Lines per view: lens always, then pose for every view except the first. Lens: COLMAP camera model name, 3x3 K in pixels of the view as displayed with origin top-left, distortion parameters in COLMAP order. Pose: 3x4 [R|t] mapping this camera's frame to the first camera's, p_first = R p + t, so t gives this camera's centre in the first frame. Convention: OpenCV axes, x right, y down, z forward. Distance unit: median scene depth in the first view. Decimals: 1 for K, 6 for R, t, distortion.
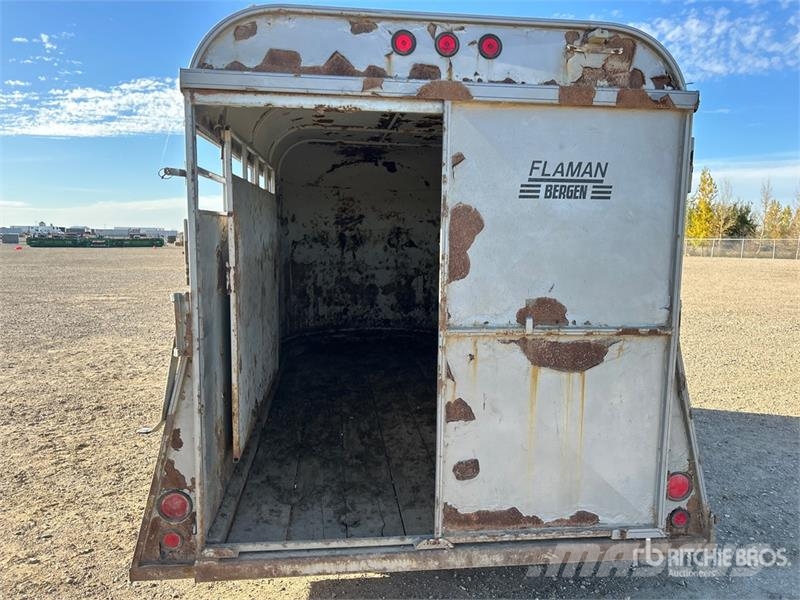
lens RADIAL K [[514.8, 0, 412.6], [0, 514.8, 275.1], [0, 0, 1]] dist [0.041605, -0.050631]
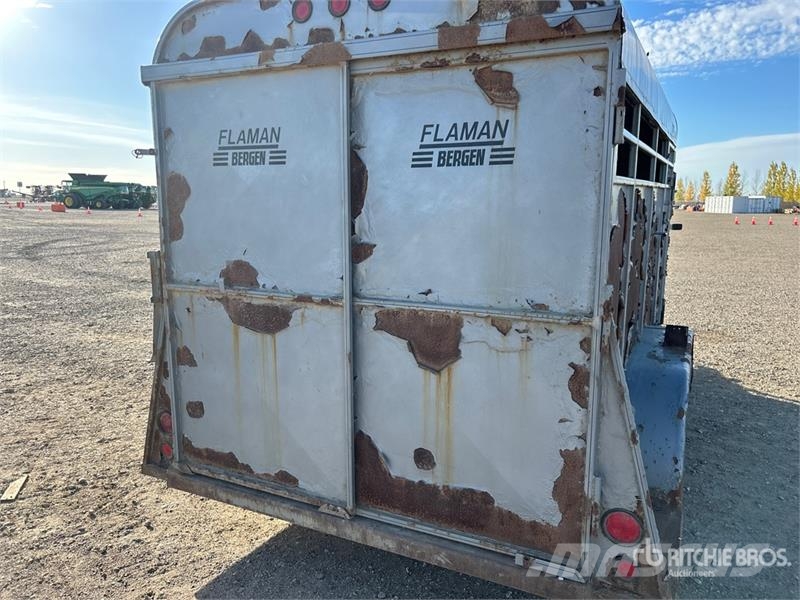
lens RADIAL K [[634.5, 0, 449.7], [0, 634.5, 291.7], [0, 0, 1]] dist [0.100720, -0.164552]
pose [[0.838930, 0.068712, -0.539885, 1.280586], [-0.040607, 0.997136, 0.063806, 0.006418], [0.542723, -0.031606, 0.839317, 0.125592]]
